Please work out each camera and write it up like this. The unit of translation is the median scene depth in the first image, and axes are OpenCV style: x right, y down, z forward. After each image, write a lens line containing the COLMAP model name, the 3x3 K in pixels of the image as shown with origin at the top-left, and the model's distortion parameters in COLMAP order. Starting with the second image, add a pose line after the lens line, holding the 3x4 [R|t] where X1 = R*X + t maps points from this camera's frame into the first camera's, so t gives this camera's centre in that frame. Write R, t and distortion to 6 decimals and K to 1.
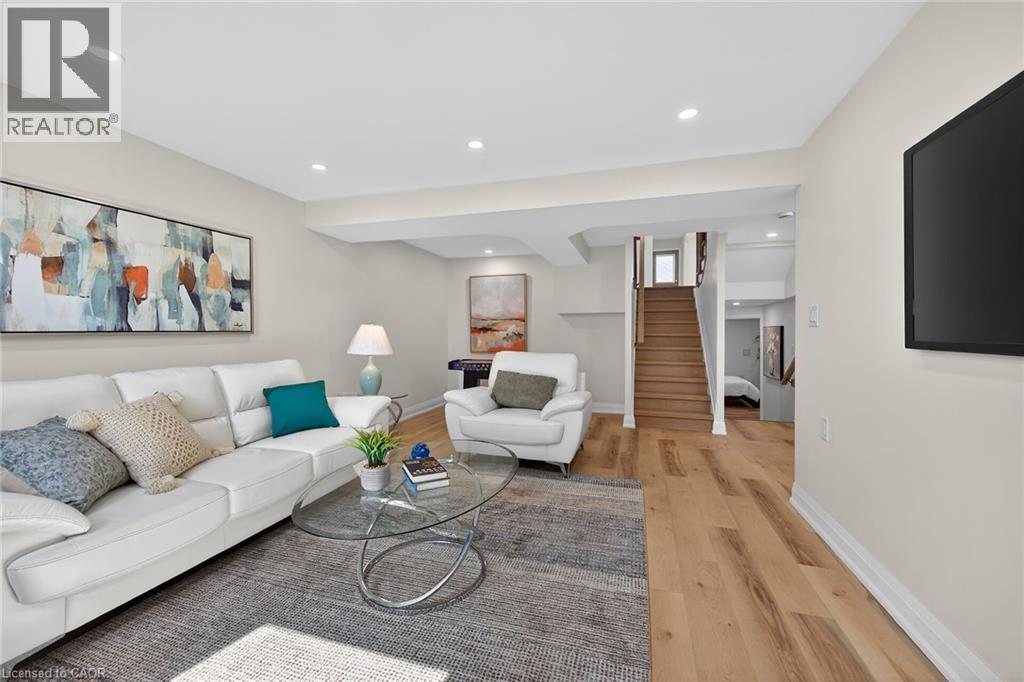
lens RADIAL K [[397.6, 0, 514.0], [0, 397.6, 335.9], [0, 0, 1]] dist [0.000706, -0.000186]
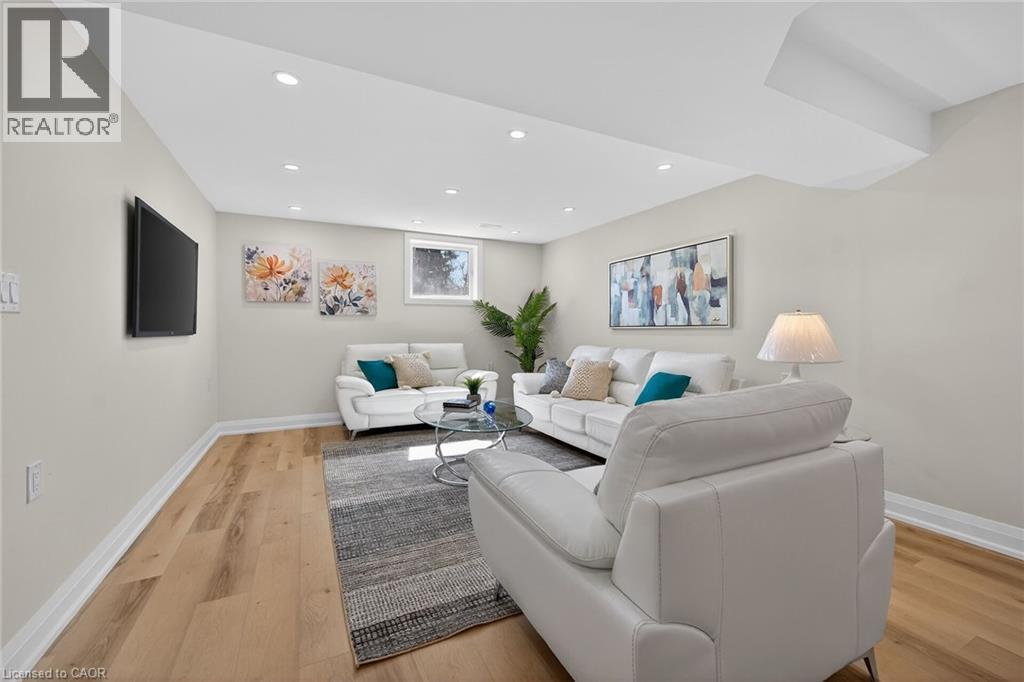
lens RADIAL K [[420.6, 0, 514.8], [0, 420.6, 325.8], [0, 0, 1]] dist [-0.000511, -0.000271]
pose [[-0.719103, -0.012452, -0.694792, 0.596662], [-0.014090, 0.999895, -0.003337, 0.001495], [0.694761, 0.007390, -0.719203, 1.653140]]
